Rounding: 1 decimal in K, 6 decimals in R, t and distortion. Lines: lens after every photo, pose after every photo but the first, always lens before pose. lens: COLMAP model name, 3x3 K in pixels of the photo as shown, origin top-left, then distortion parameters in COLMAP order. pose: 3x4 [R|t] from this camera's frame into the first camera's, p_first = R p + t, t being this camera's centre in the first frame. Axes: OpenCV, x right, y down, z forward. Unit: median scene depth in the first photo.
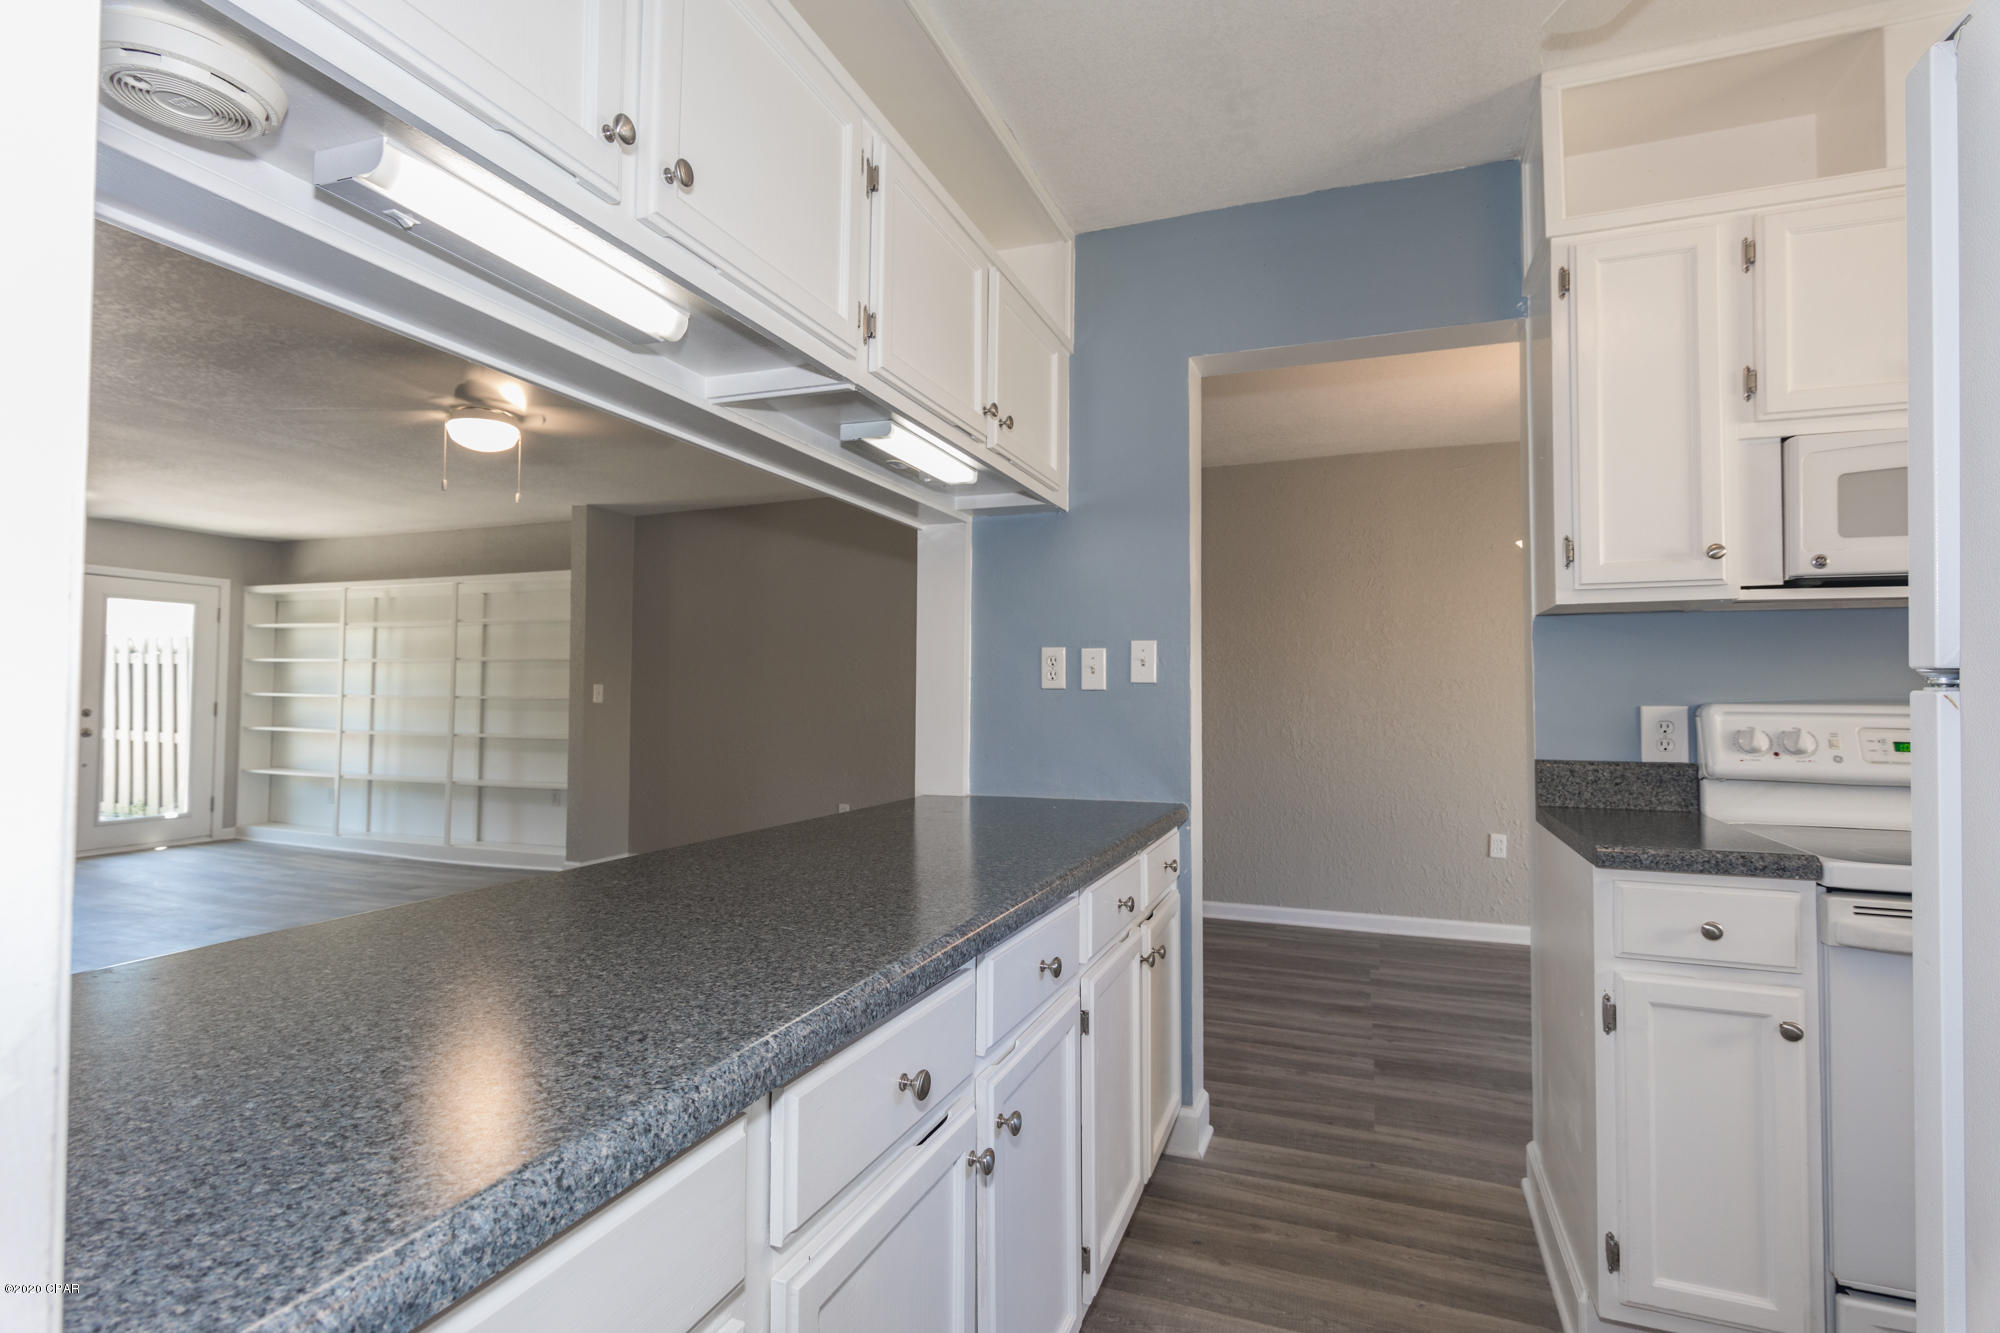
lens RADIAL K [[963.6, 0, 993.4], [0, 963.6, 667.4], [0, 0, 1]] dist [0.004345, -0.000556]
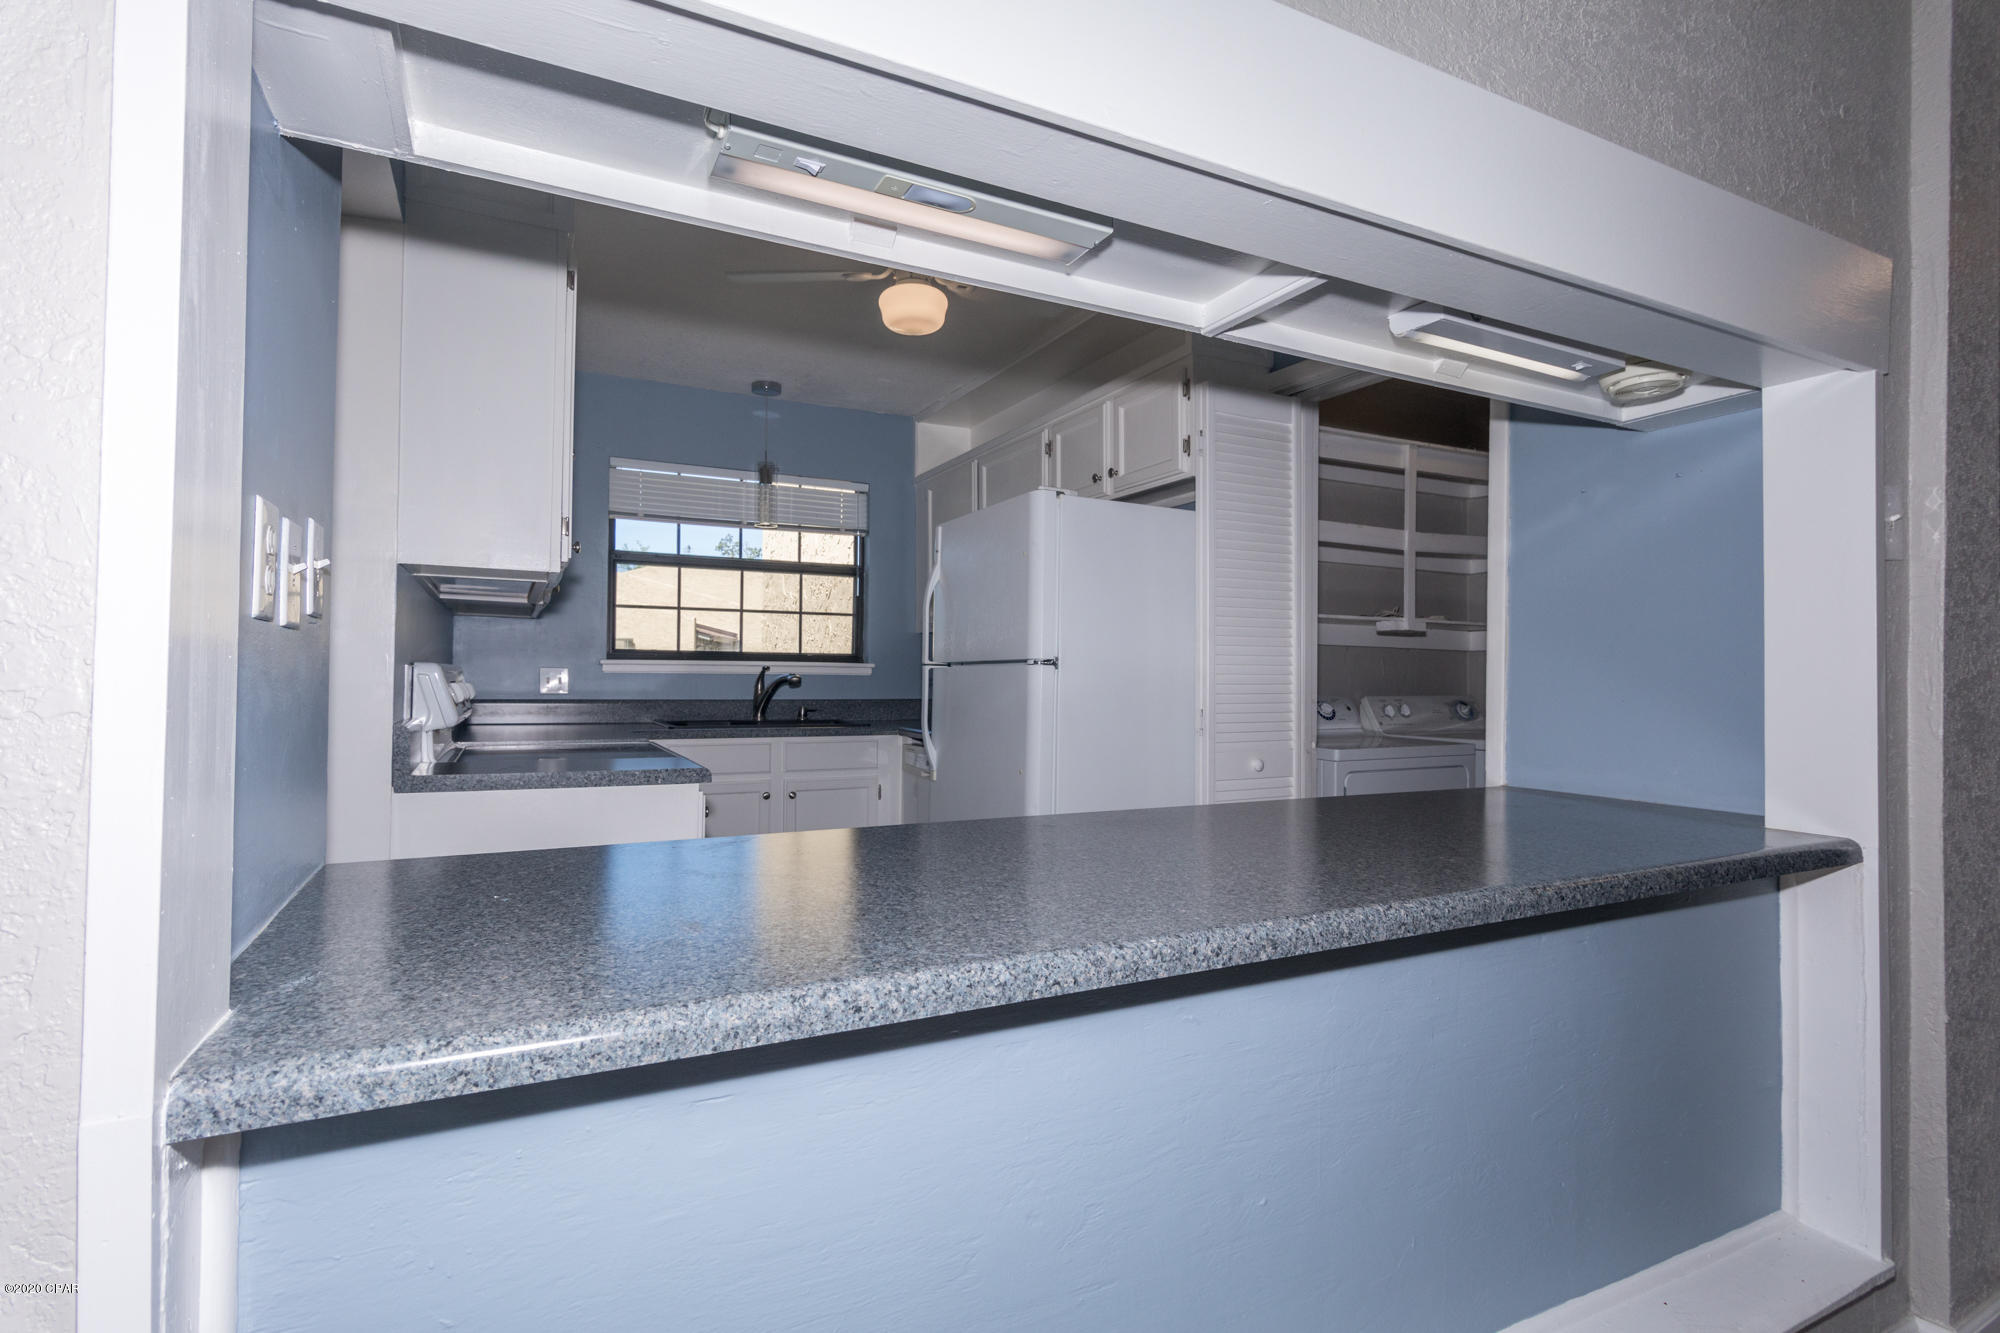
lens RADIAL K [[963.6, 0, 993.4], [0, 963.6, 667.4], [0, 0, 1]] dist [0.004345, -0.000556]
pose [[-0.740473, -0.013725, 0.671946, -2.115173], [-0.038094, 0.999041, -0.021573, 0.062043], [-0.671006, -0.041571, -0.740285, 1.723628]]
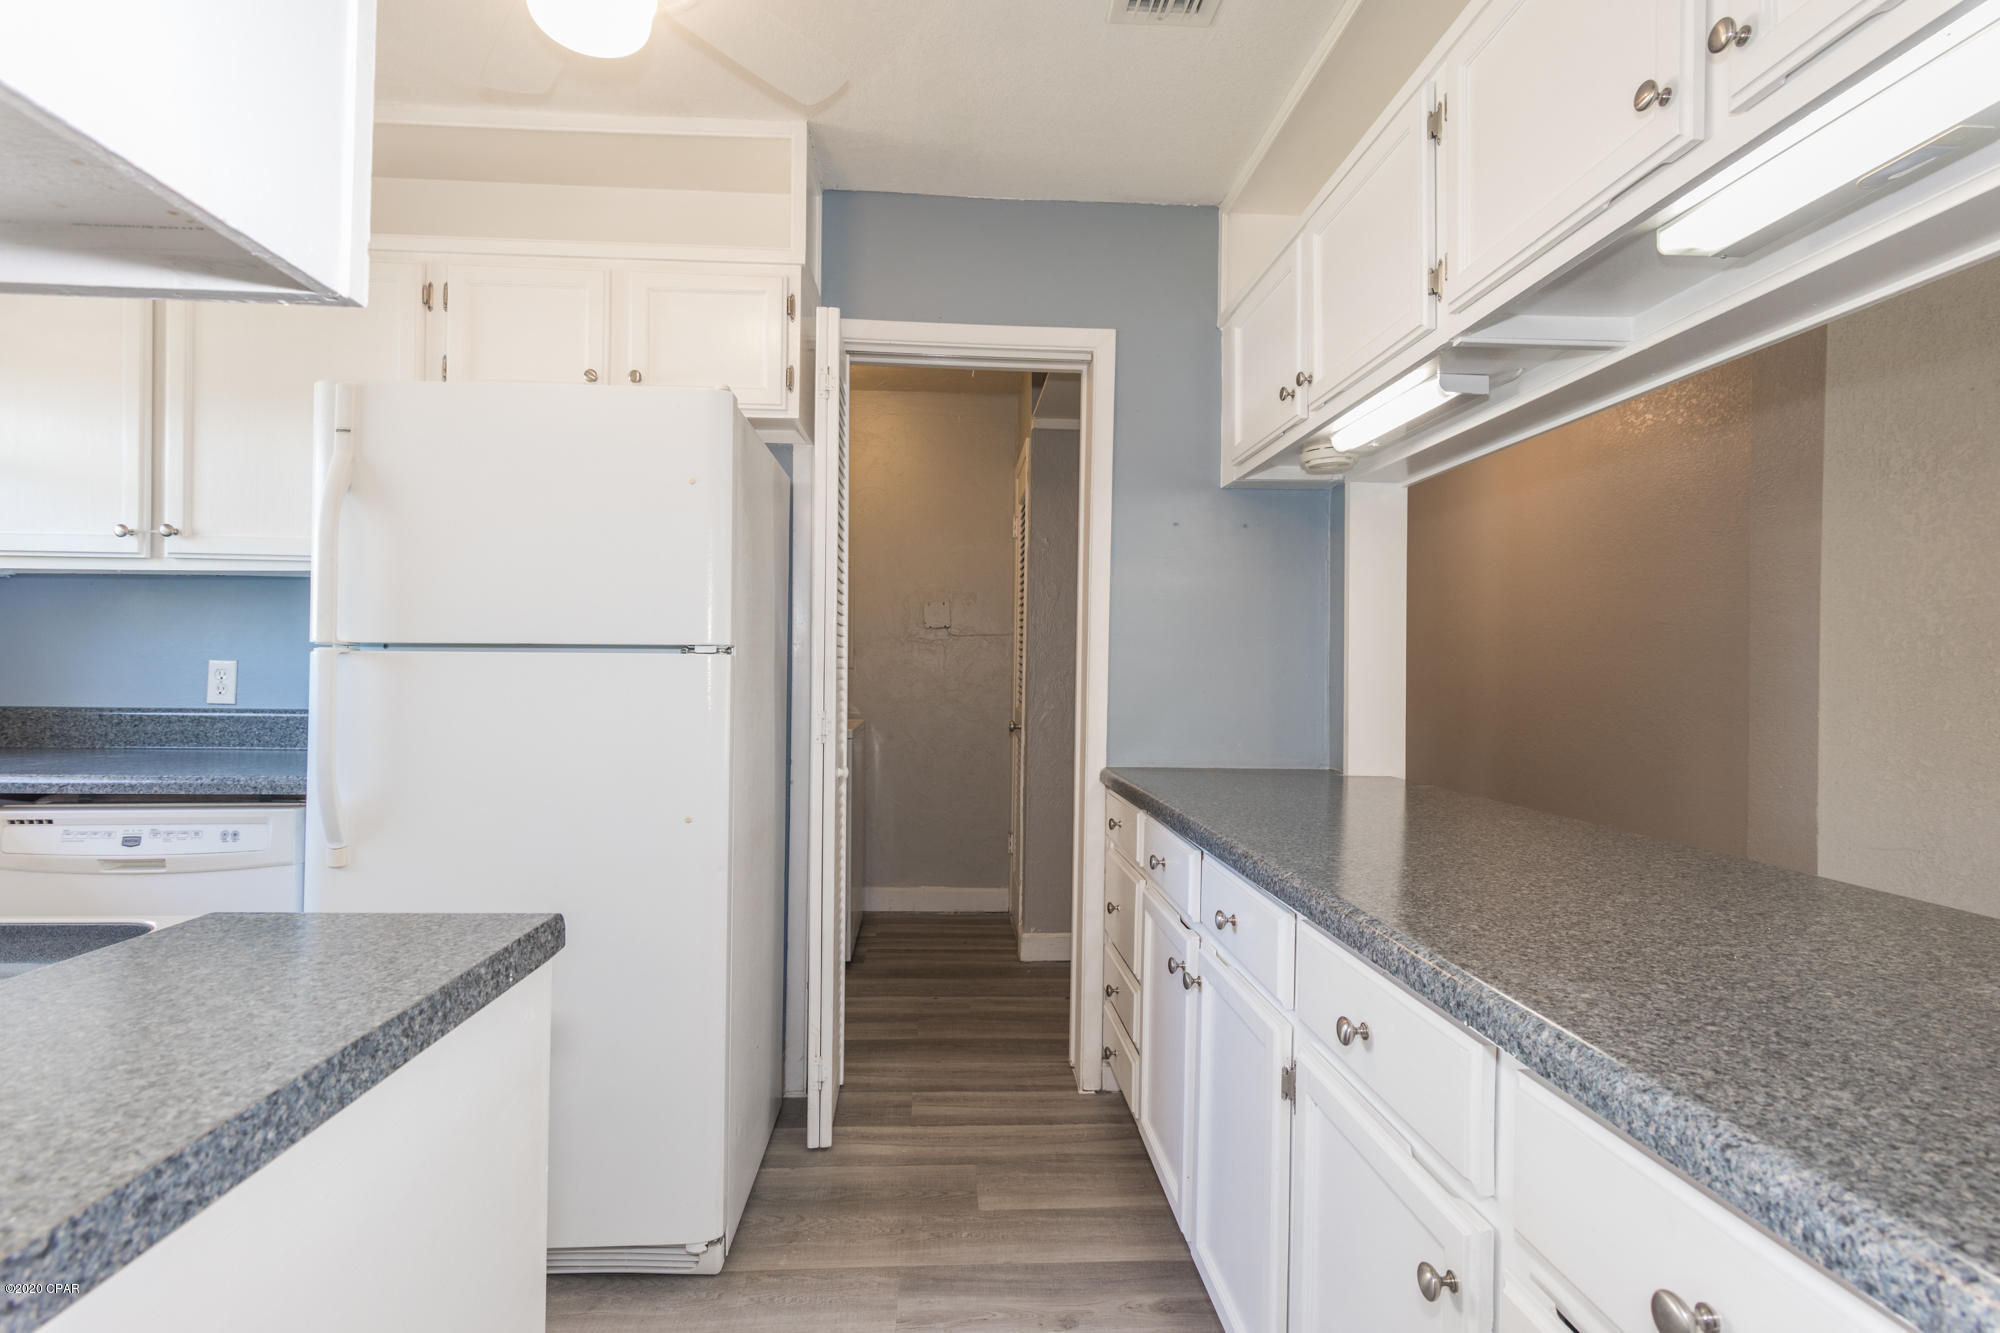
lens RADIAL K [[963.6, 0, 993.4], [0, 963.6, 667.4], [0, 0, 1]] dist [0.004345, -0.000556]
pose [[-0.911624, -0.027037, -0.410135, 0.662686], [-0.013886, 0.999290, -0.035011, 0.087094], [0.410791, -0.026222, -0.911352, 1.626954]]
